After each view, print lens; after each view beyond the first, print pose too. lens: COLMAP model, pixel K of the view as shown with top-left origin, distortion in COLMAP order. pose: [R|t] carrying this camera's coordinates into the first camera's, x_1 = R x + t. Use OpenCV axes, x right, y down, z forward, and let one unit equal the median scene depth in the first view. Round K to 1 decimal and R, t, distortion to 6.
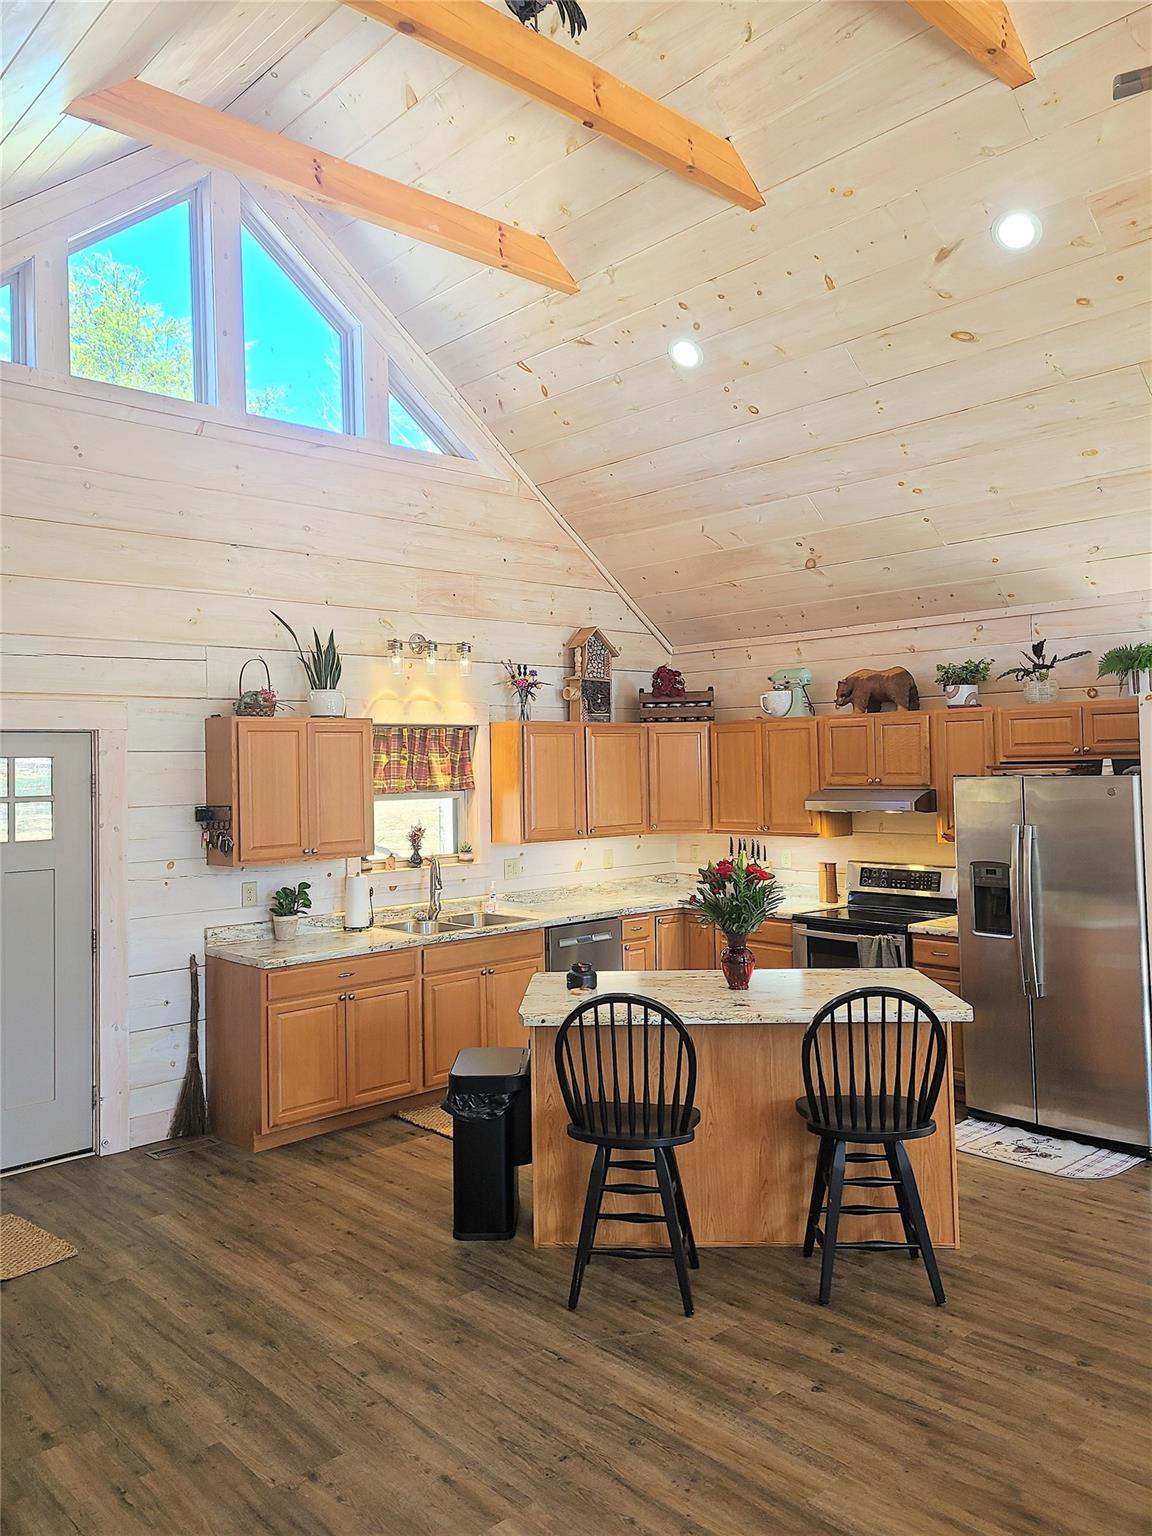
lens RADIAL K [[1153.6, 0, 578.0], [0, 1153.6, 760.4], [0, 0, 1]] dist [0.061531, -0.000208]
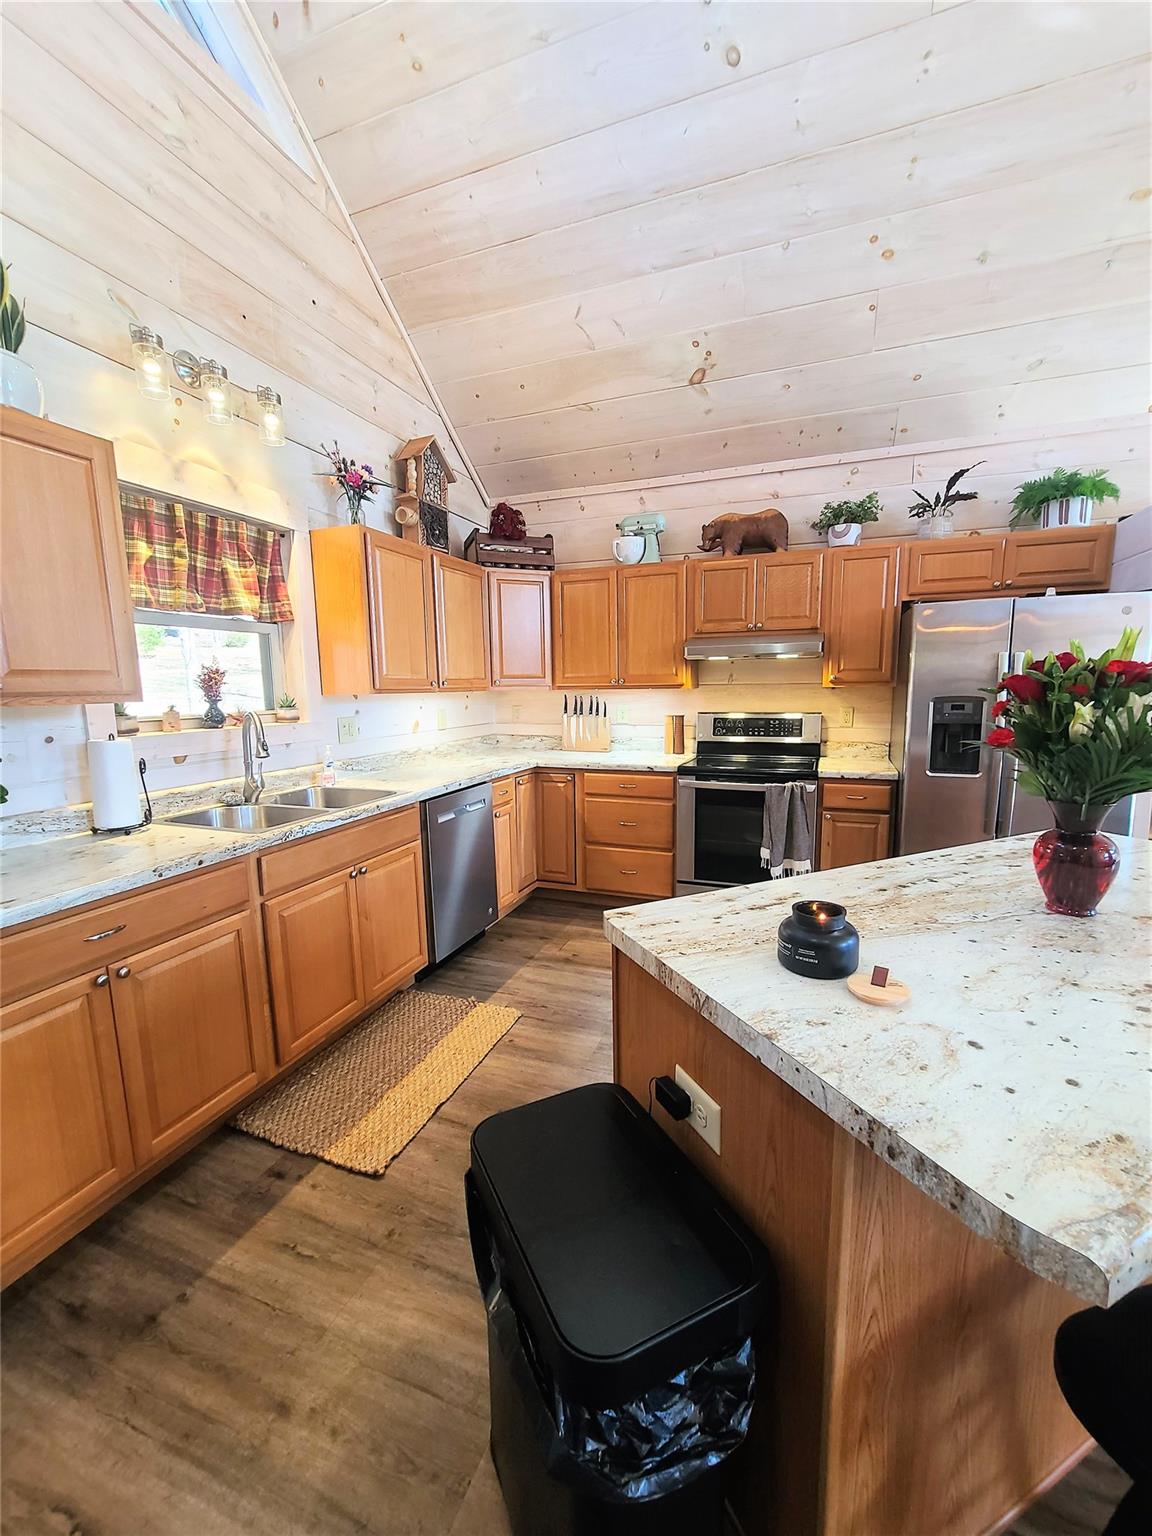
lens RADIAL K [[621.1, 0, 585.4], [0, 621.1, 781.2], [0, 0, 1]] dist [-0.001714, 0.000246]
pose [[0.894089, -0.063638, 0.443346, -0.108326], [-0.004338, 0.988578, 0.150648, 0.066819], [-0.447869, -0.136616, 0.883600, 0.569933]]
